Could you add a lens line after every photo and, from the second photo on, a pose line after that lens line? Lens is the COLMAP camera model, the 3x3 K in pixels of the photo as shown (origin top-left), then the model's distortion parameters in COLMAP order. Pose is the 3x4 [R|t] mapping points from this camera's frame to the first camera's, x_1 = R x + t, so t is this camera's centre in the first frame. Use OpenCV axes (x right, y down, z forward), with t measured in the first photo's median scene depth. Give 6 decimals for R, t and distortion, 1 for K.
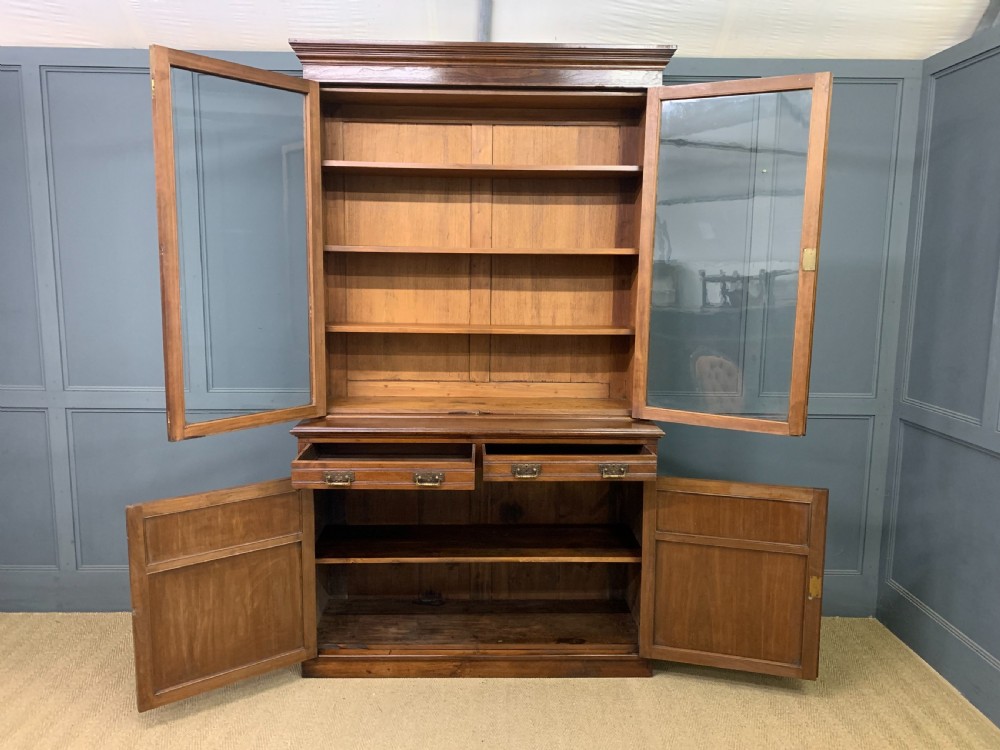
lens RADIAL K [[768.1, 0, 492.8], [0, 768.1, 365.6], [0, 0, 1]] dist [0.082012, -0.135687]
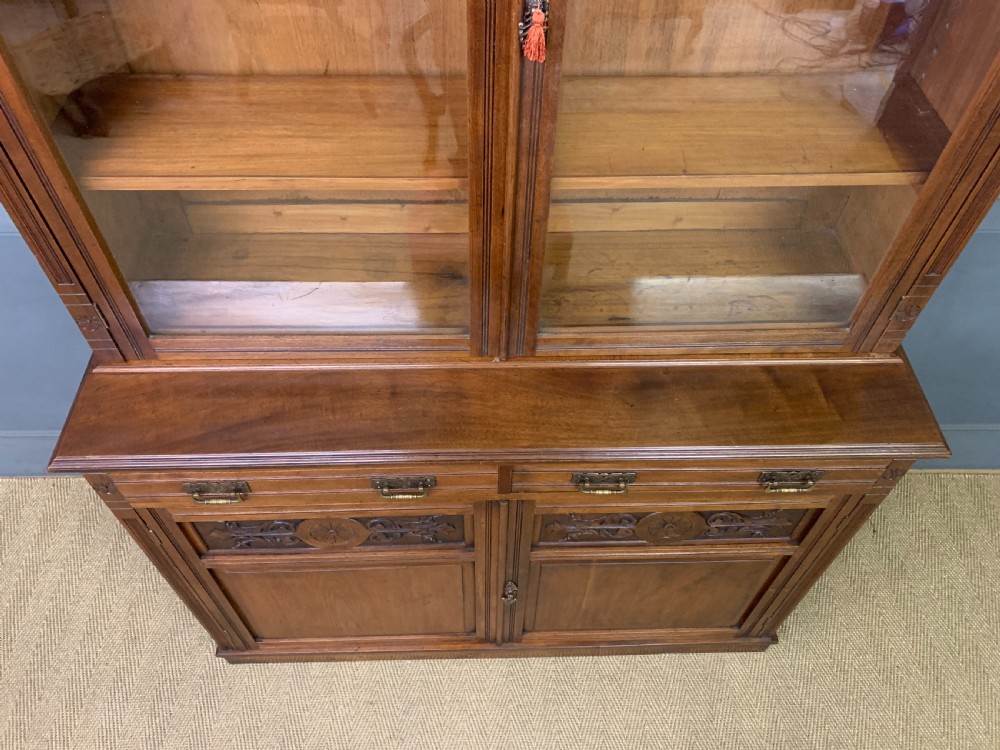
lens RADIAL K [[770.2, 0, 496.3], [0, 770.2, 374.4], [0, 0, 1]] dist [0.075899, -0.126148]
pose [[0.999950, -0.005210, 0.008484, -0.025393], [-0.002121, 0.721053, 0.692877, -0.222122], [-0.009727, -0.692861, 0.721006, 0.681781]]
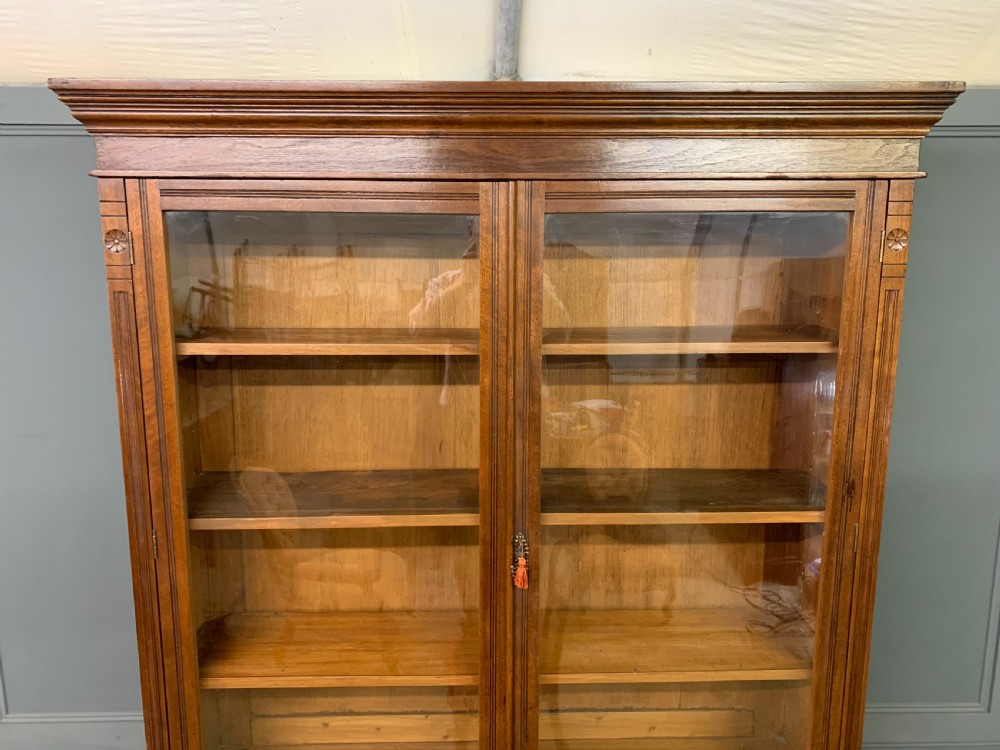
lens RADIAL K [[773.9, 0, 501.9], [0, 773.9, 371.5], [0, 0, 1]] dist [0.035124, -0.035458]
pose [[0.999914, -0.012876, 0.002447, -0.019315], [0.012757, 0.998971, 0.043514, -0.253768], [-0.003005, -0.043479, 0.999050, 0.521016]]
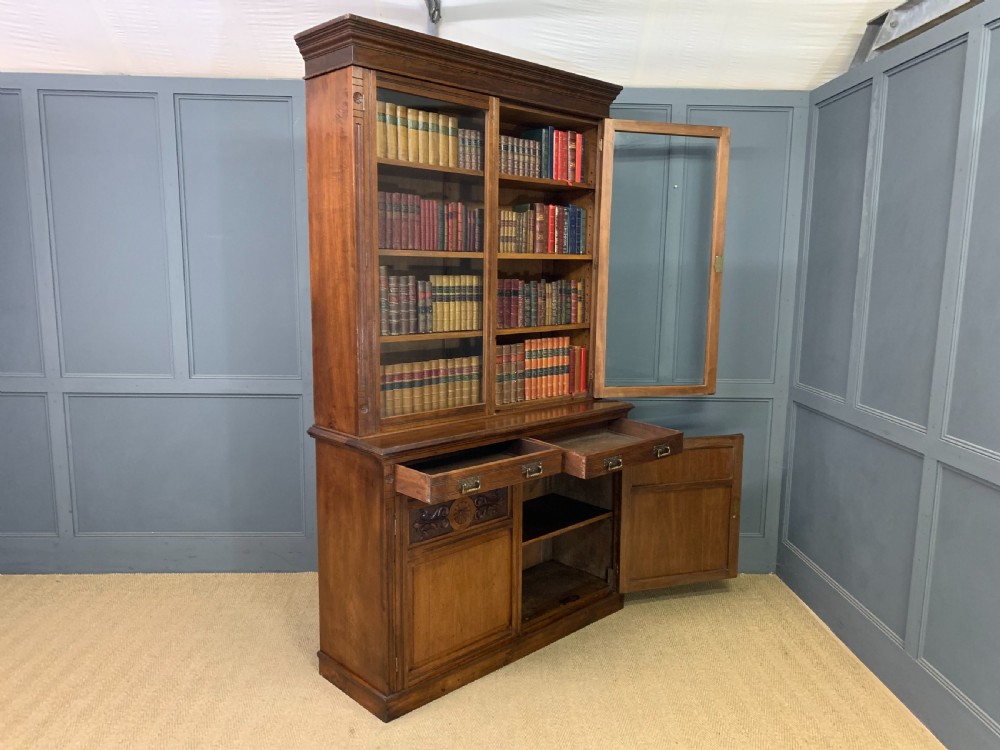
lens RADIAL K [[764.4, 0, 498.0], [0, 764.4, 381.9], [0, 0, 1]] dist [0.091293, -0.071261]
pose [[0.740532, -0.103186, 0.664052, -0.698635], [0.092586, 0.994384, 0.051266, -0.030625], [-0.665612, 0.023518, 0.745927, 0.219177]]
